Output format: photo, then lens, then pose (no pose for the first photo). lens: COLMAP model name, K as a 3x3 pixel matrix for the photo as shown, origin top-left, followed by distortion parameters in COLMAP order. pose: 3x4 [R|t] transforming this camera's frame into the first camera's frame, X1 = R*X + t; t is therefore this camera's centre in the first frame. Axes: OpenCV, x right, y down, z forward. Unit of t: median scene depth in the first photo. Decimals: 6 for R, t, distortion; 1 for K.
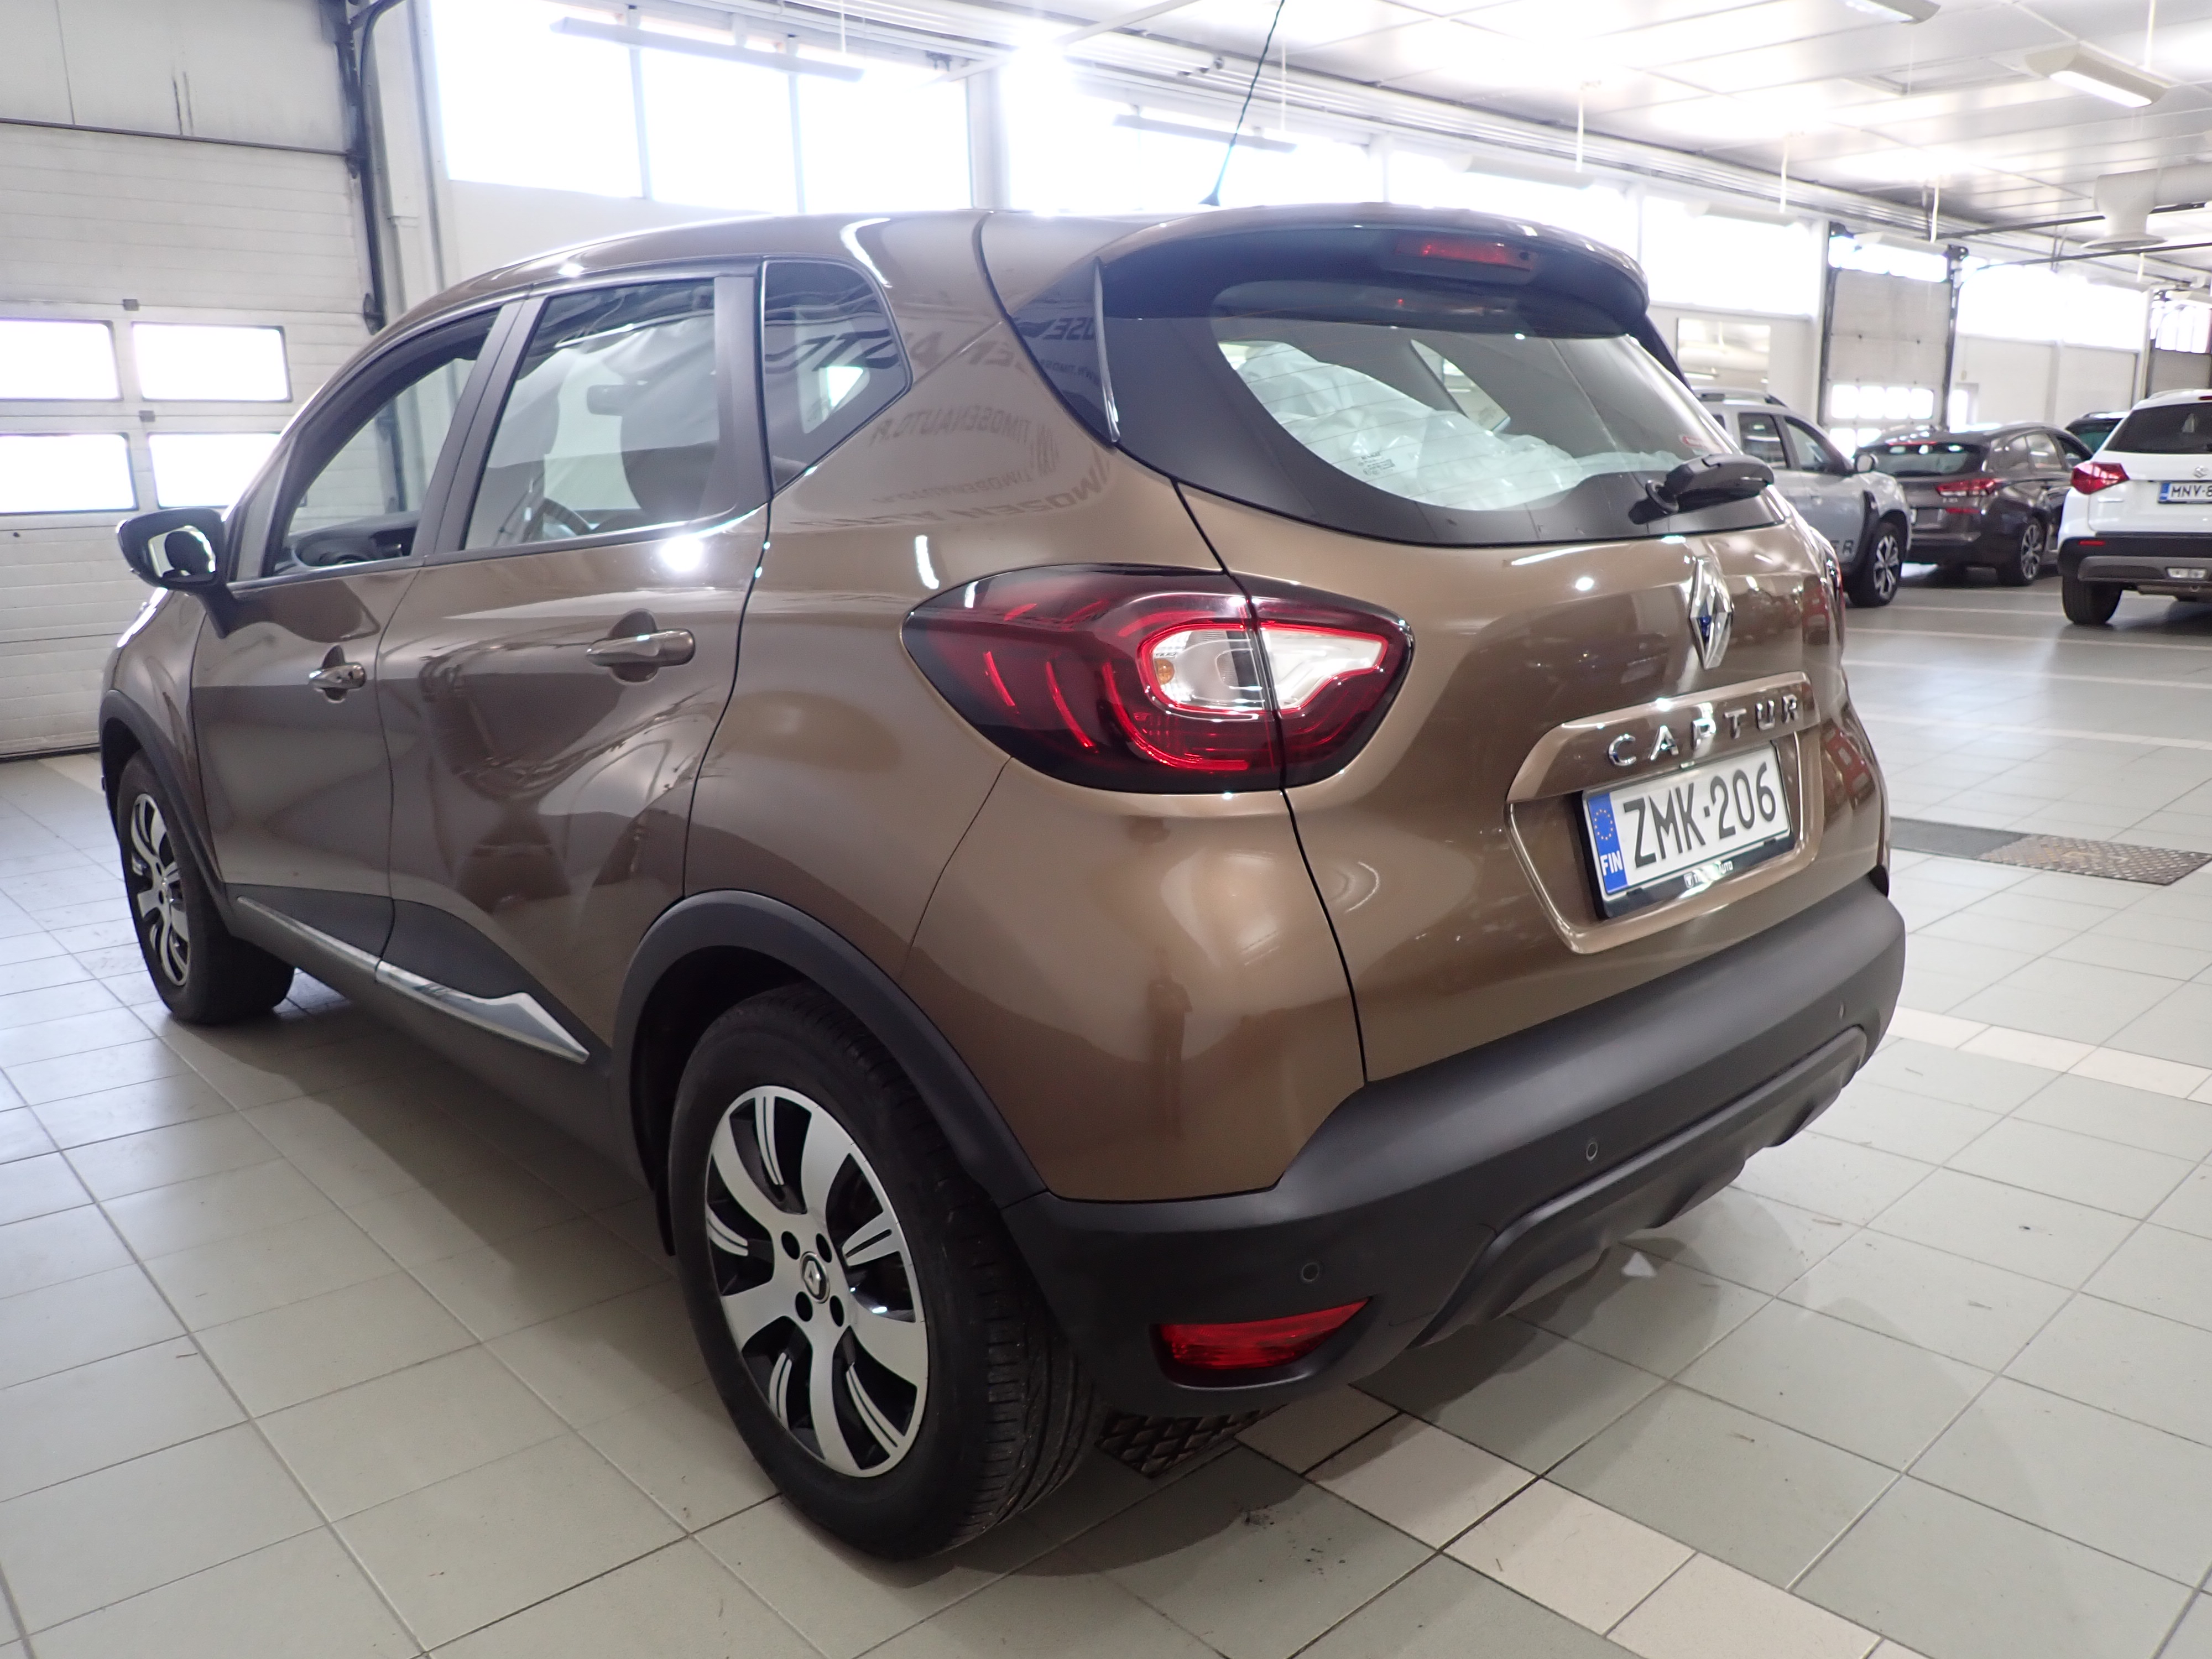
lens RADIAL K [[1641.2, 0, 1117.5], [0, 1641.2, 821.3], [0, 0, 1]] dist [0.002403, 0.007841]
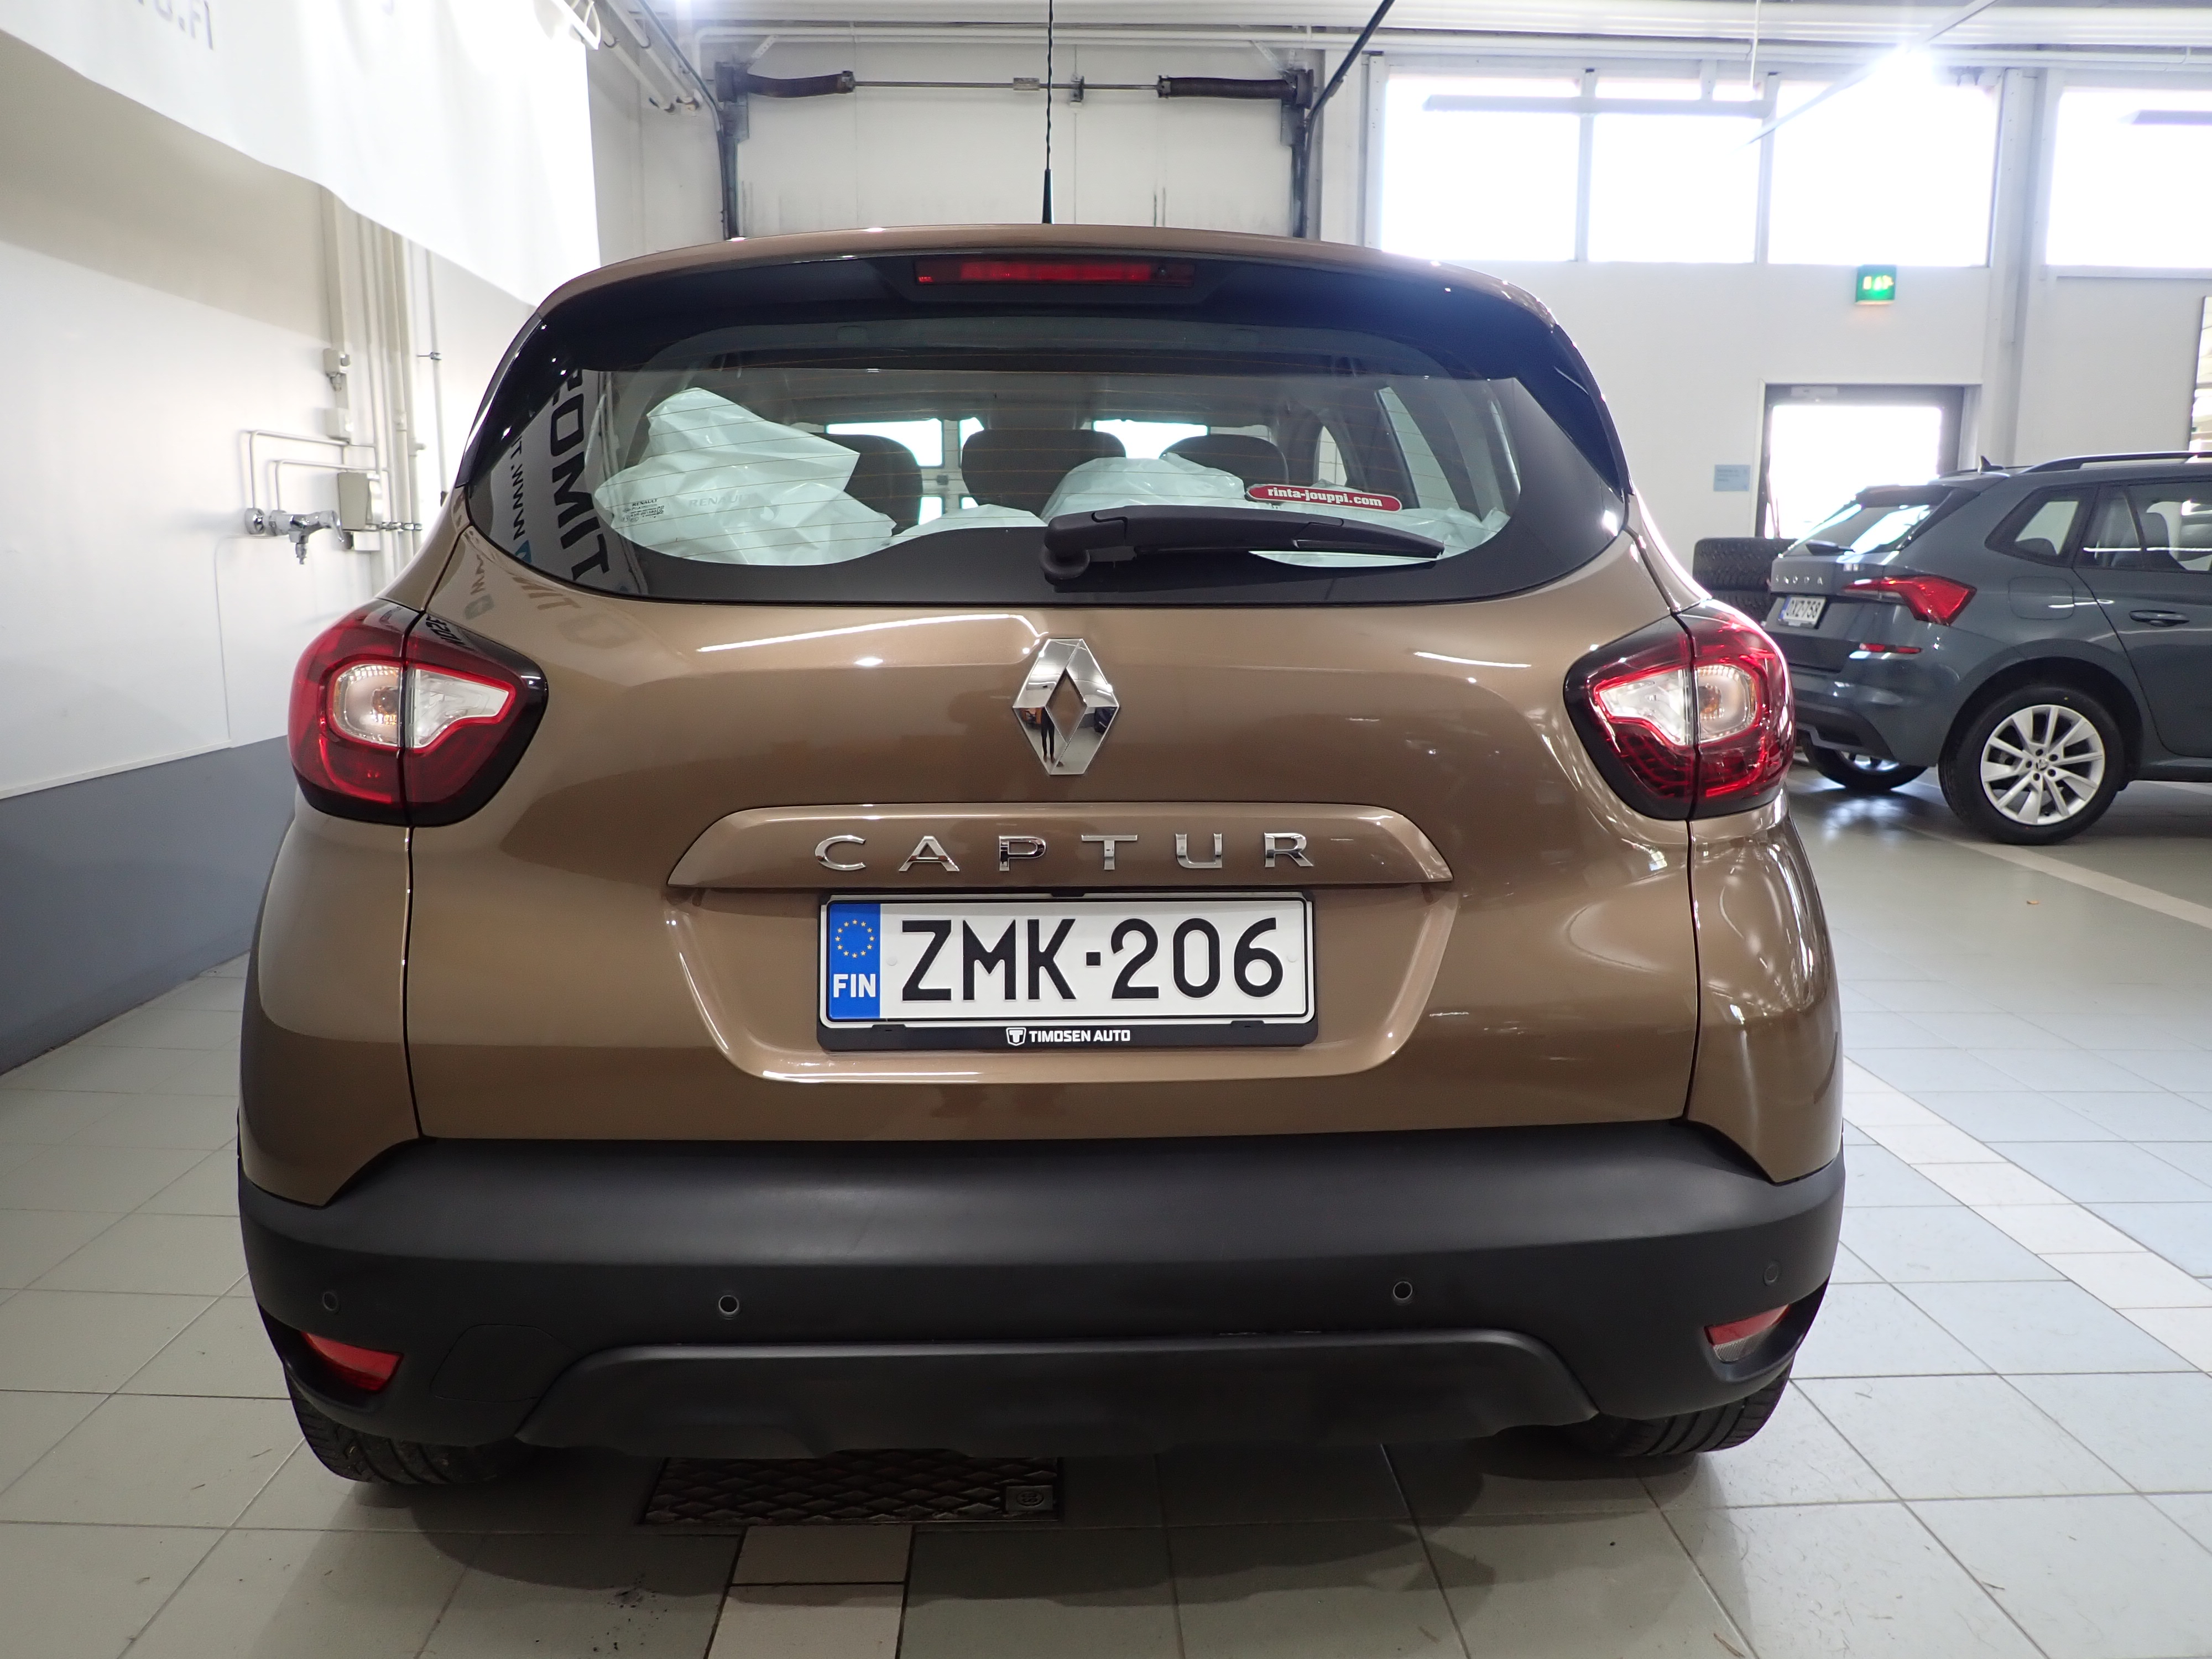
lens RADIAL K [[1641.2, 0, 1105.8], [0, 1641.2, 838.0], [0, 0, 1]] dist [0.002403, 0.007841]
pose [[0.757529, 0.136426, -0.638387, 0.890646], [-0.156653, 0.987335, 0.025108, -0.086813], [0.633727, 0.080985, 0.769306, 0.415607]]
